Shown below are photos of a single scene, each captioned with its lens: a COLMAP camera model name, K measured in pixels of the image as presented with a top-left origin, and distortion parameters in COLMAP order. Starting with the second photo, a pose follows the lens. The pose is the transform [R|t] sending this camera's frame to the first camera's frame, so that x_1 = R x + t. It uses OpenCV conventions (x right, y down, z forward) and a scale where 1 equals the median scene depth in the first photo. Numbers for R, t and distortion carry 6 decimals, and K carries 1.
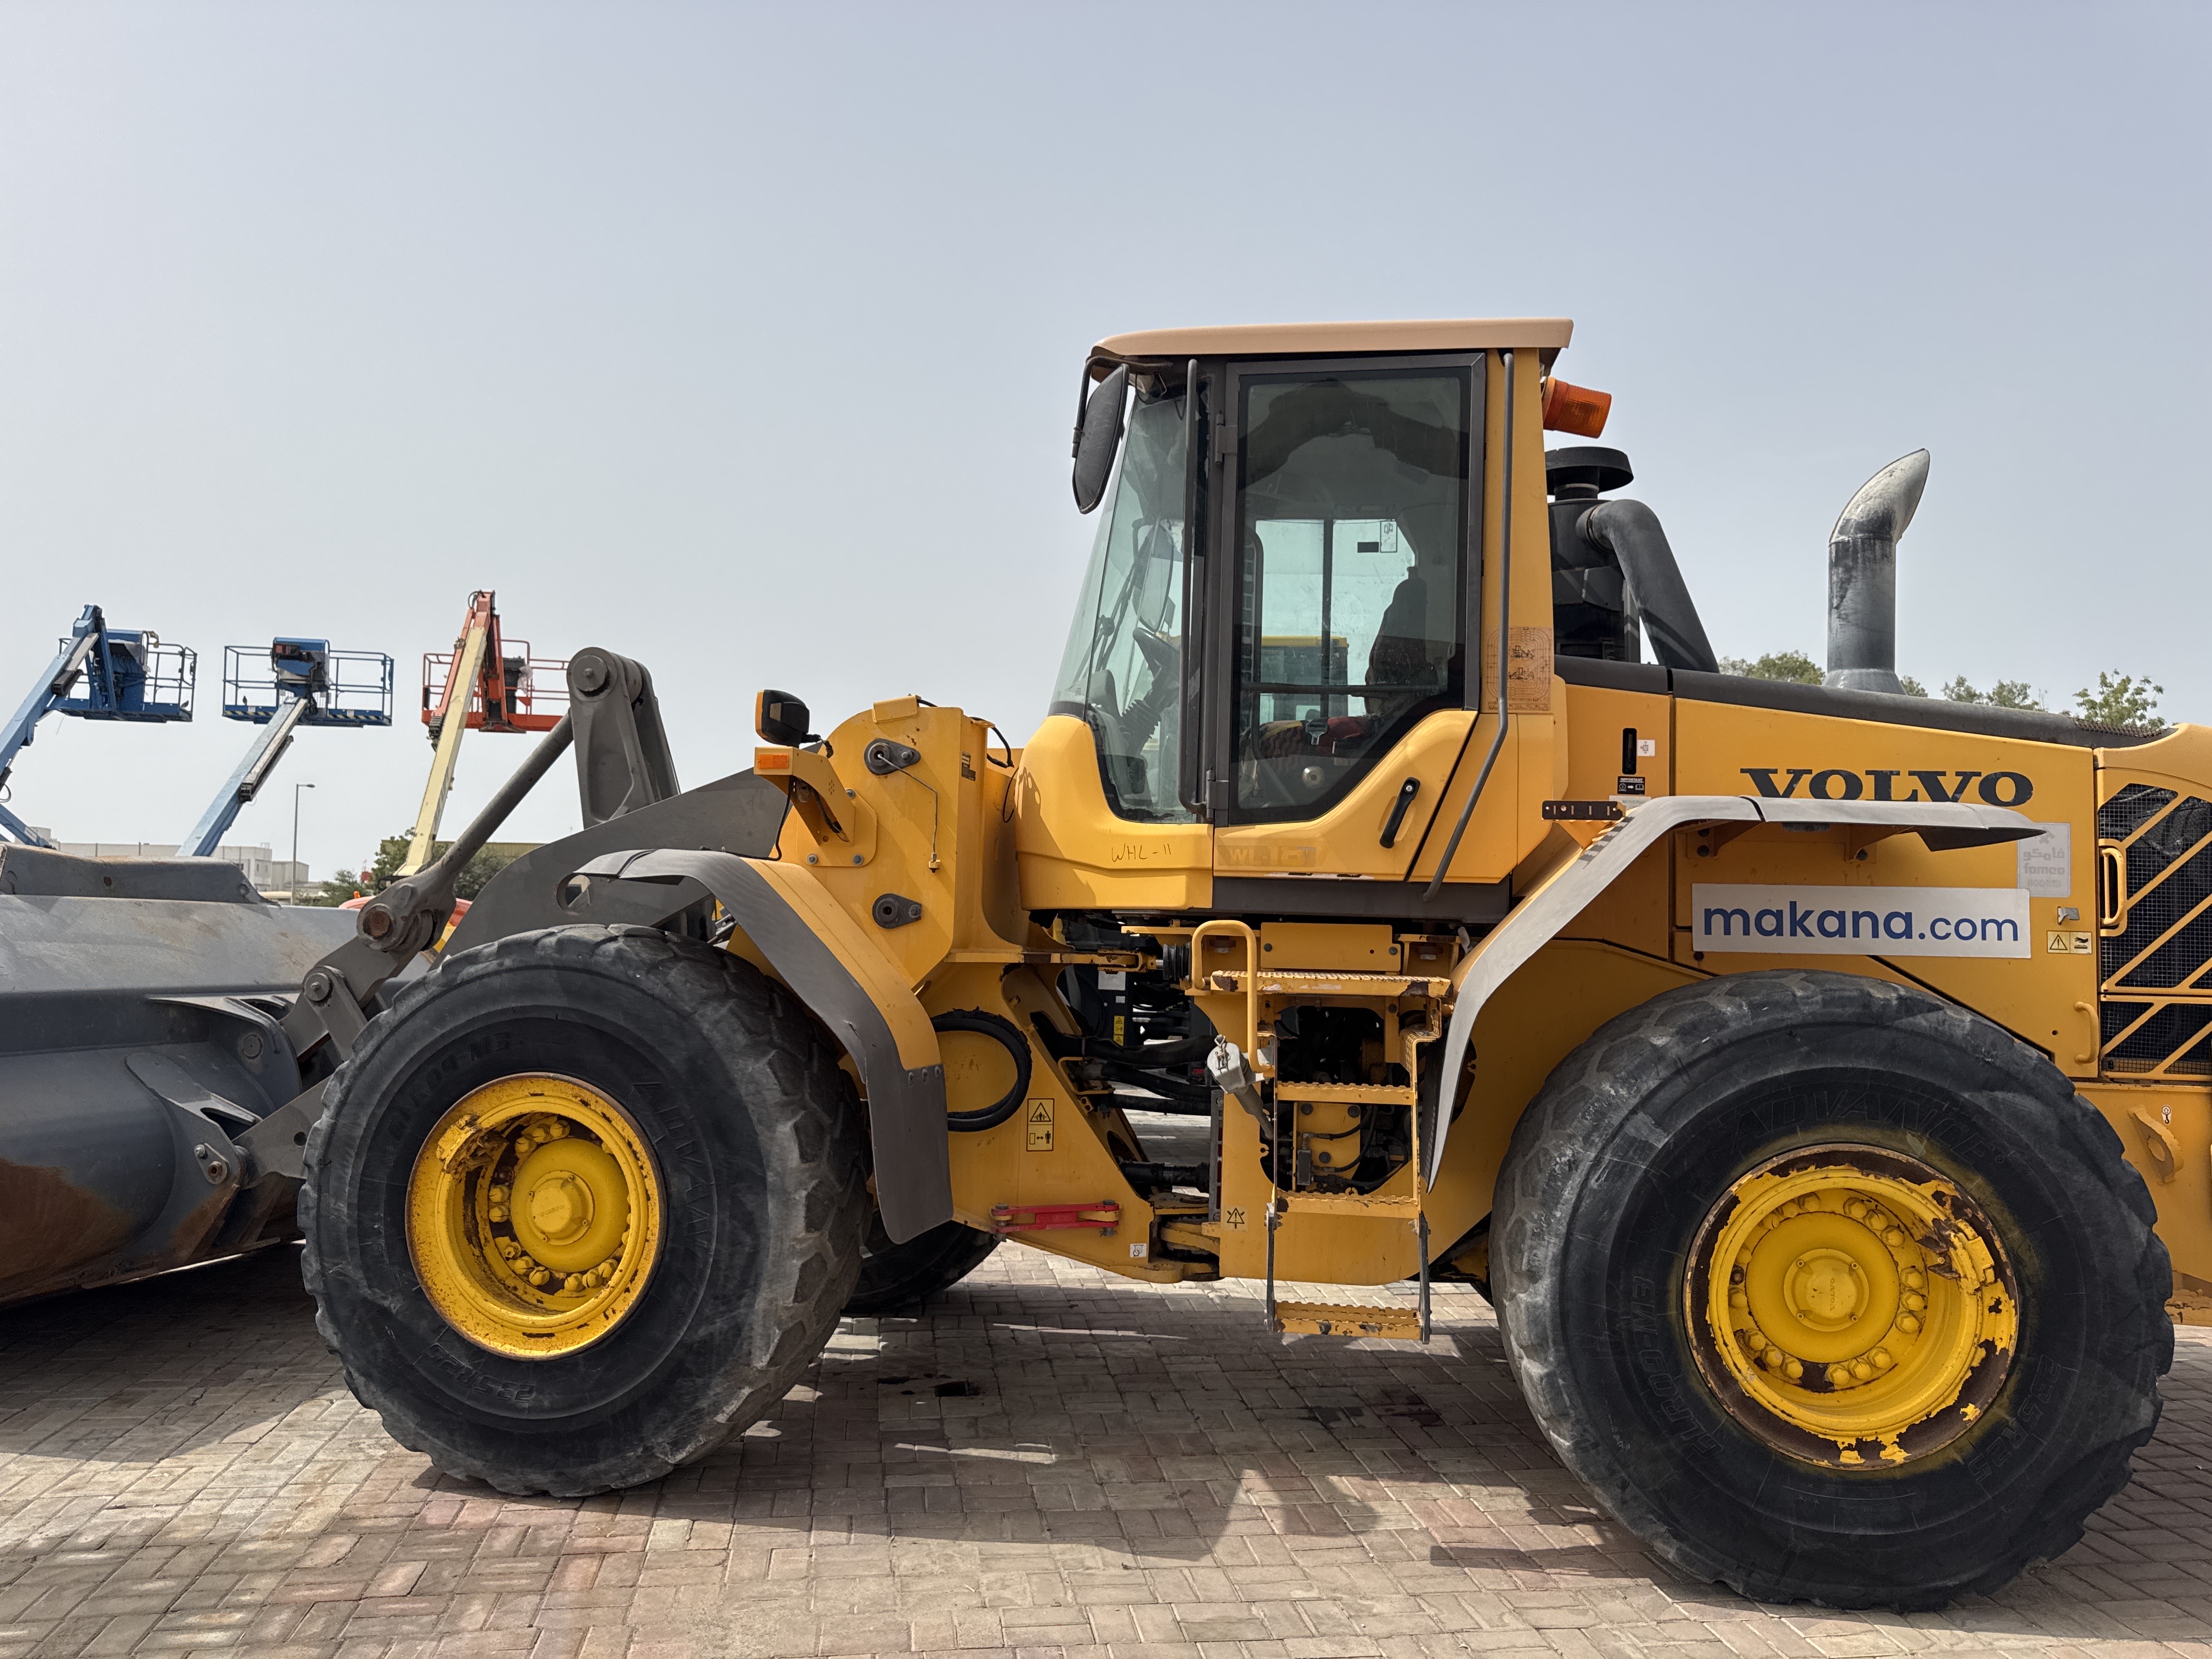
lens RADIAL K [[1587.0, 0, 1107.4], [0, 1587.0, 806.3], [0, 0, 1]] dist [0.034797, -0.051047]
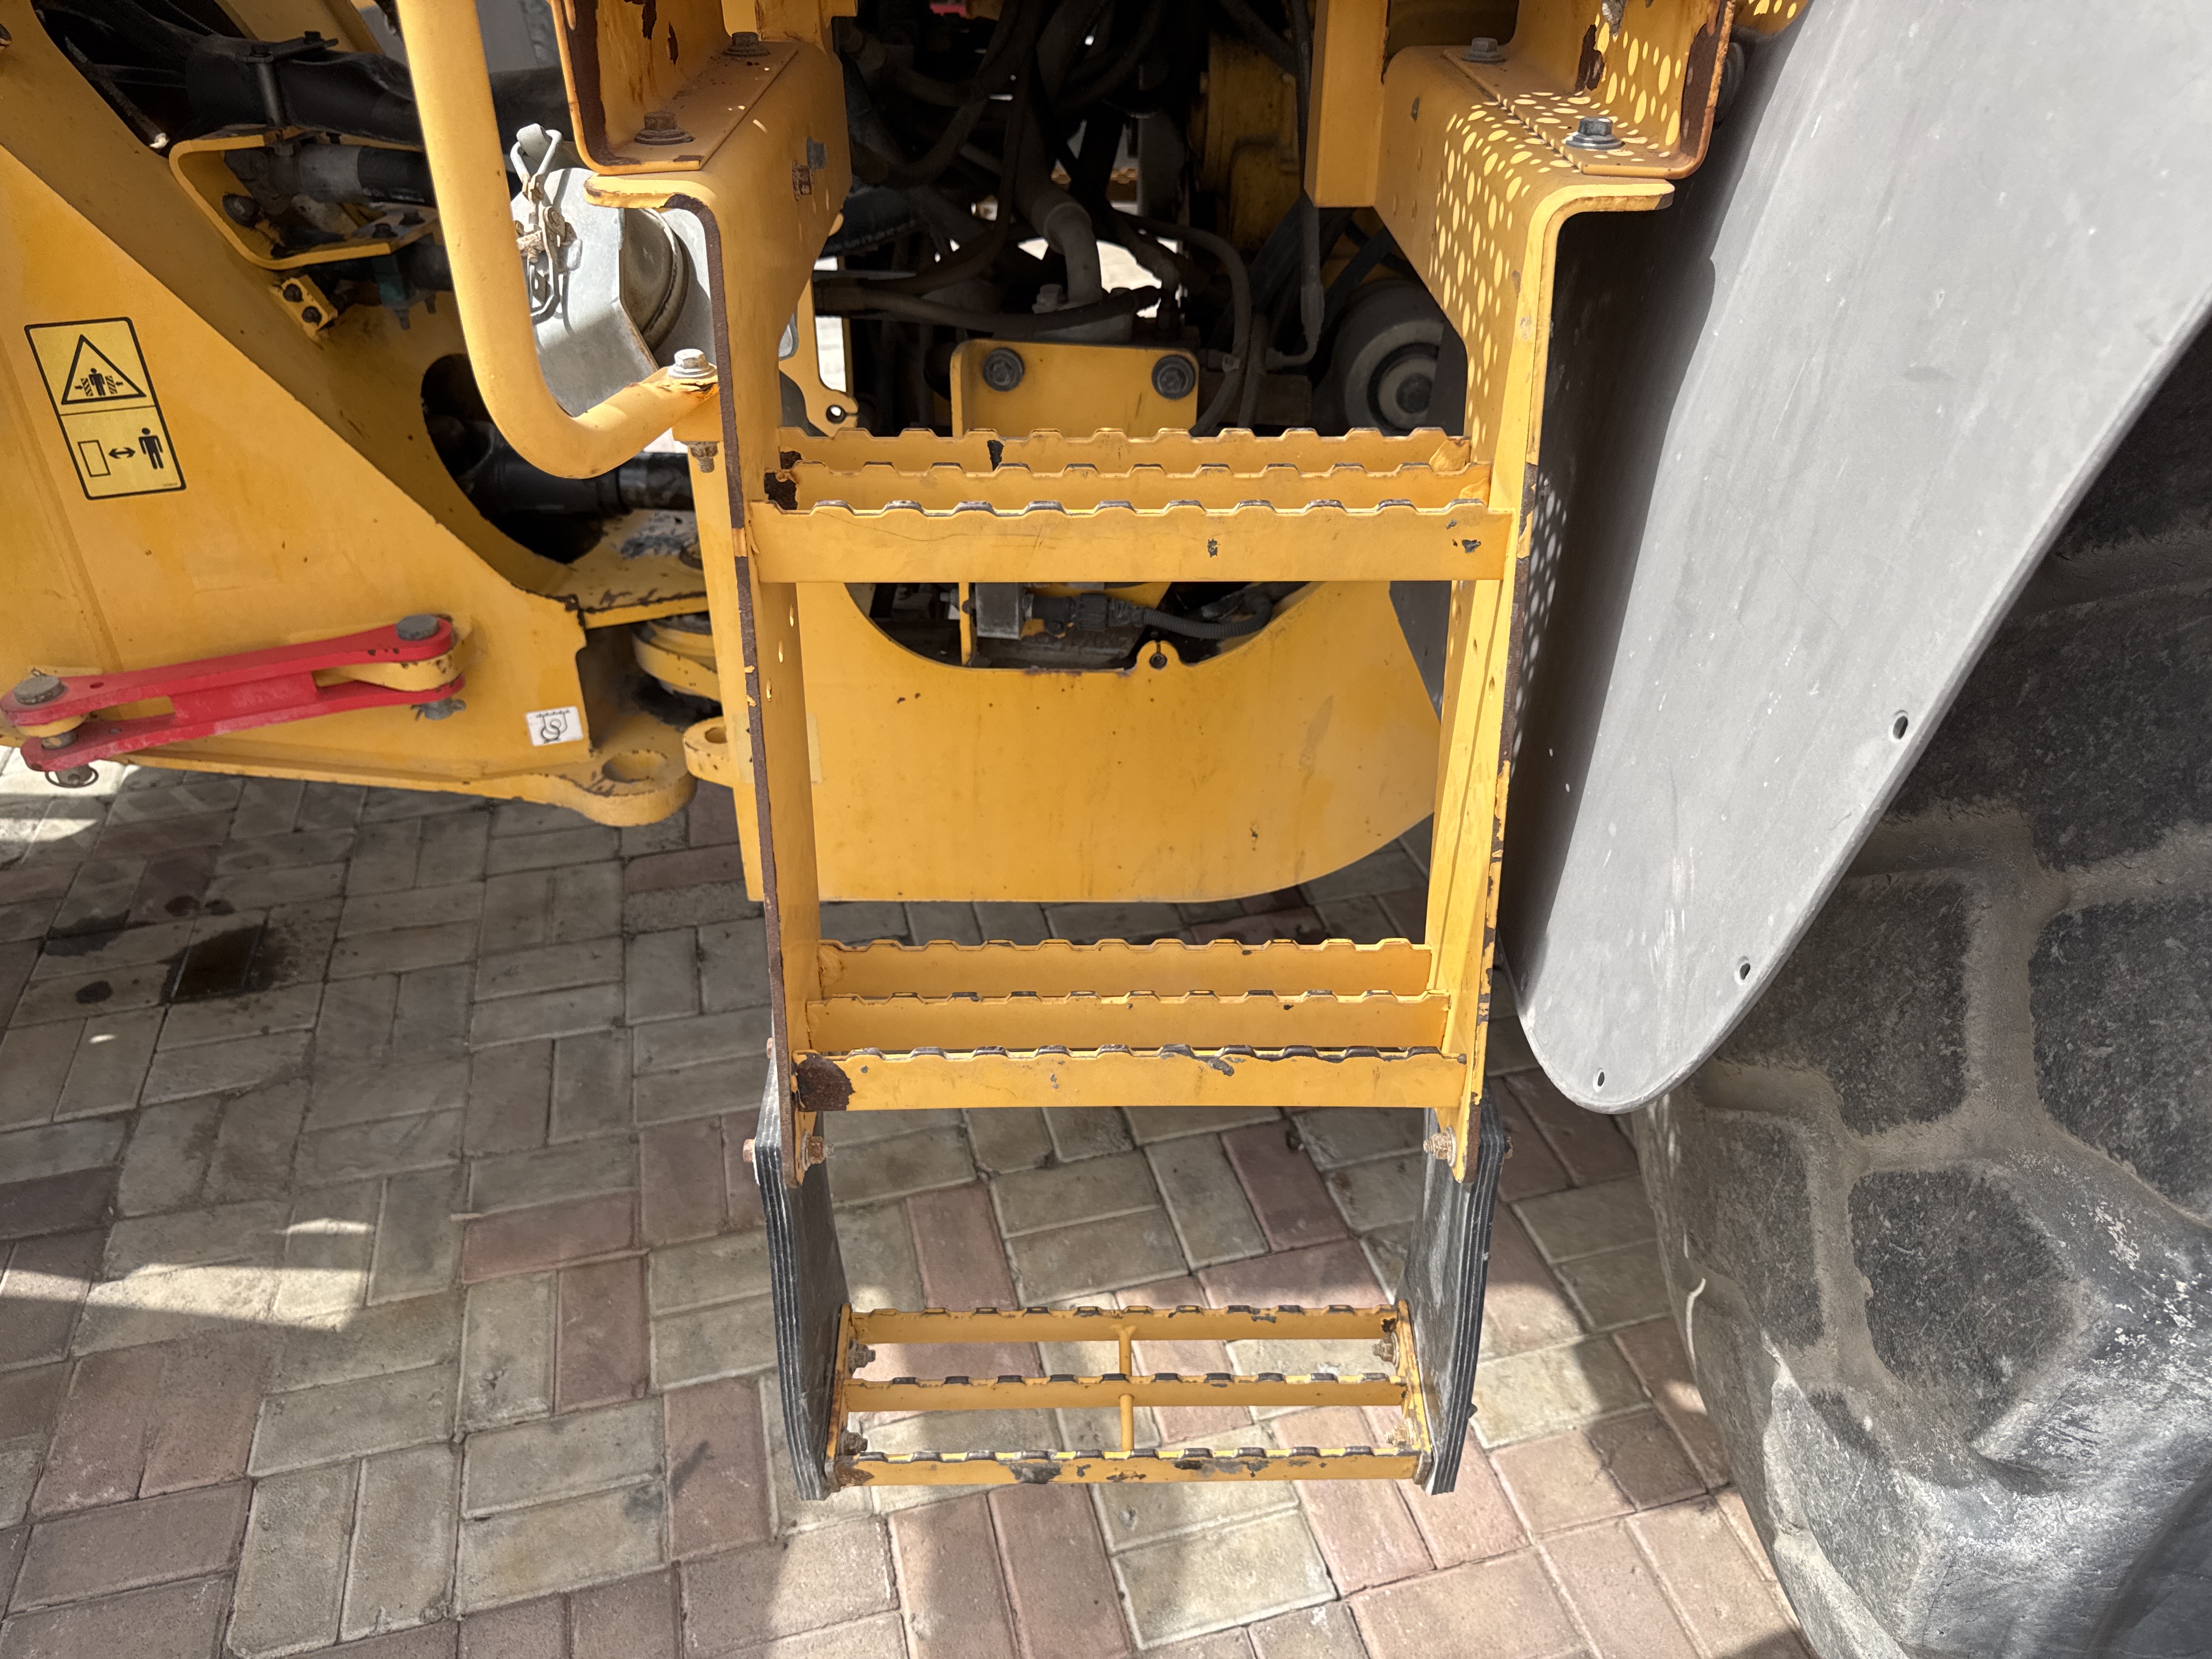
lens RADIAL K [[1587.0, 0, 1093.2], [0, 1587.0, 835.0], [0, 0, 1]] dist [0.034797, -0.051047]
pose [[0.992796, -0.076308, 0.092379, 0.114050], [0.003169, 0.787437, 0.616387, 0.089276], [-0.119778, -0.611653, 0.782006, 0.764583]]
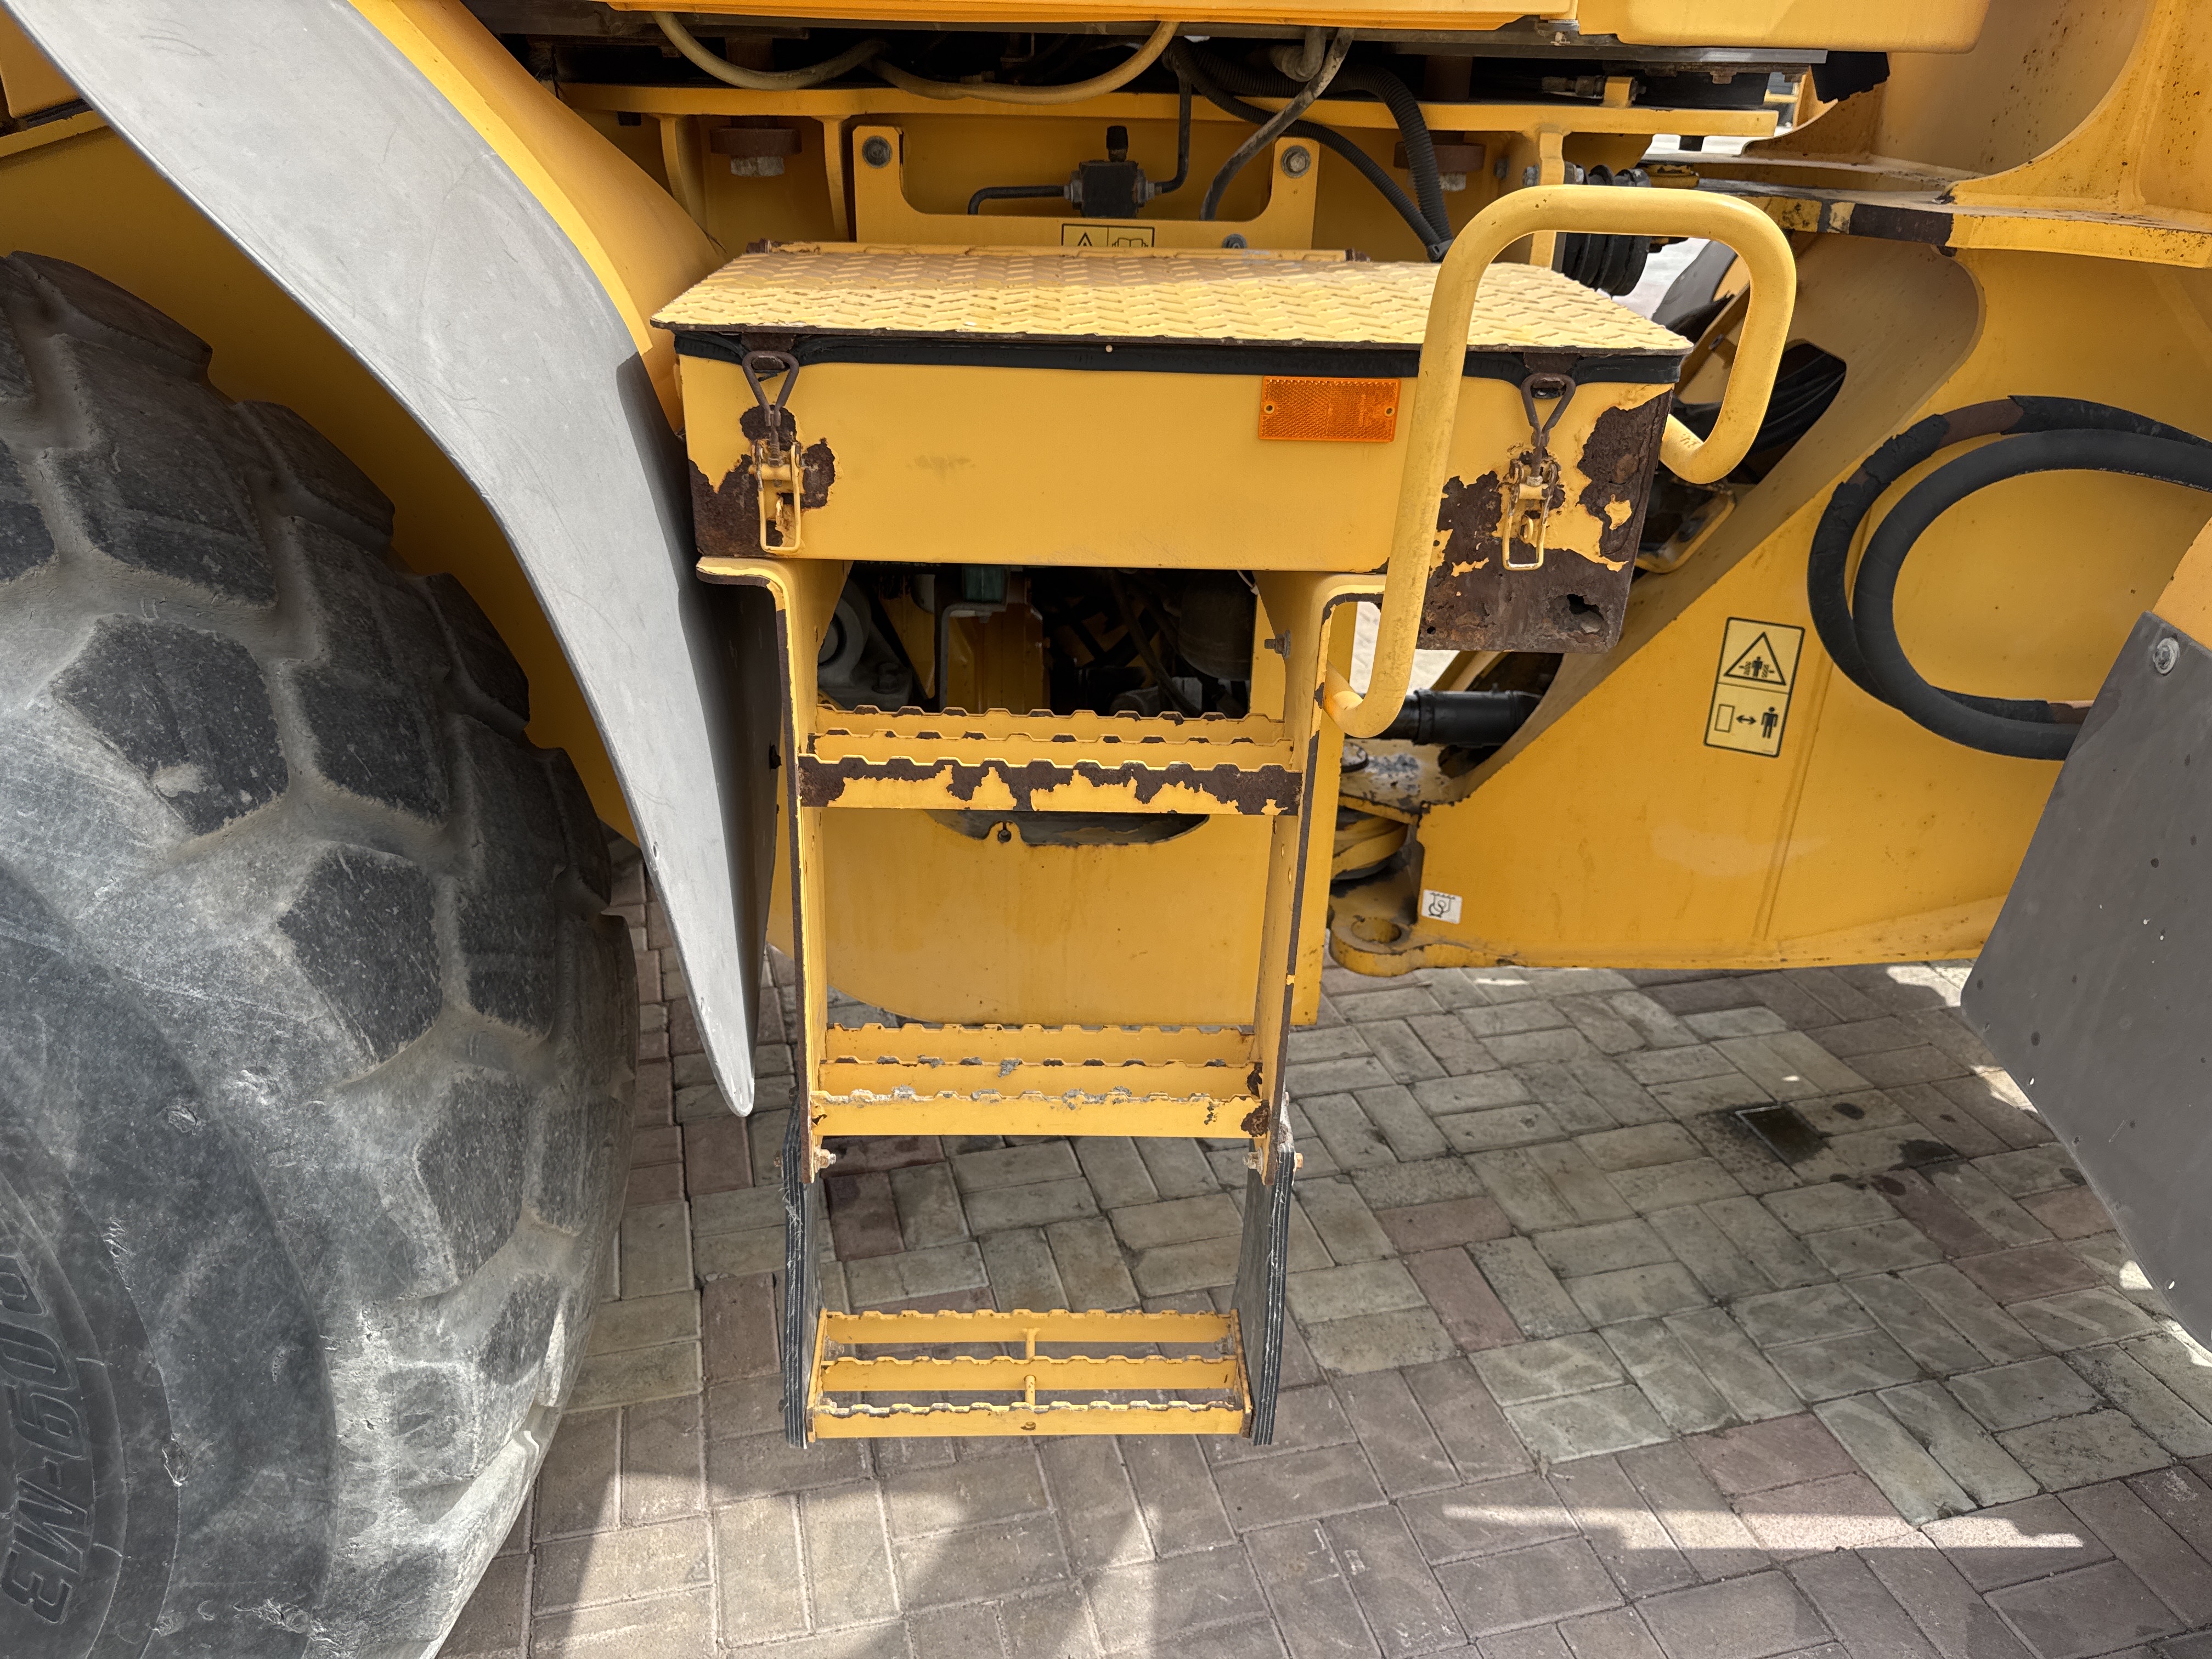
lens RADIAL K [[1587.0, 0, 1097.1], [0, 1587.0, 826.5], [0, 0, 1]] dist [0.034797, -0.051047]
pose [[-0.987798, 0.025878, -0.153577, 0.216221], [-0.037675, 0.917109, 0.396853, 0.104278], [0.151116, 0.397797, -0.904943, 1.595045]]
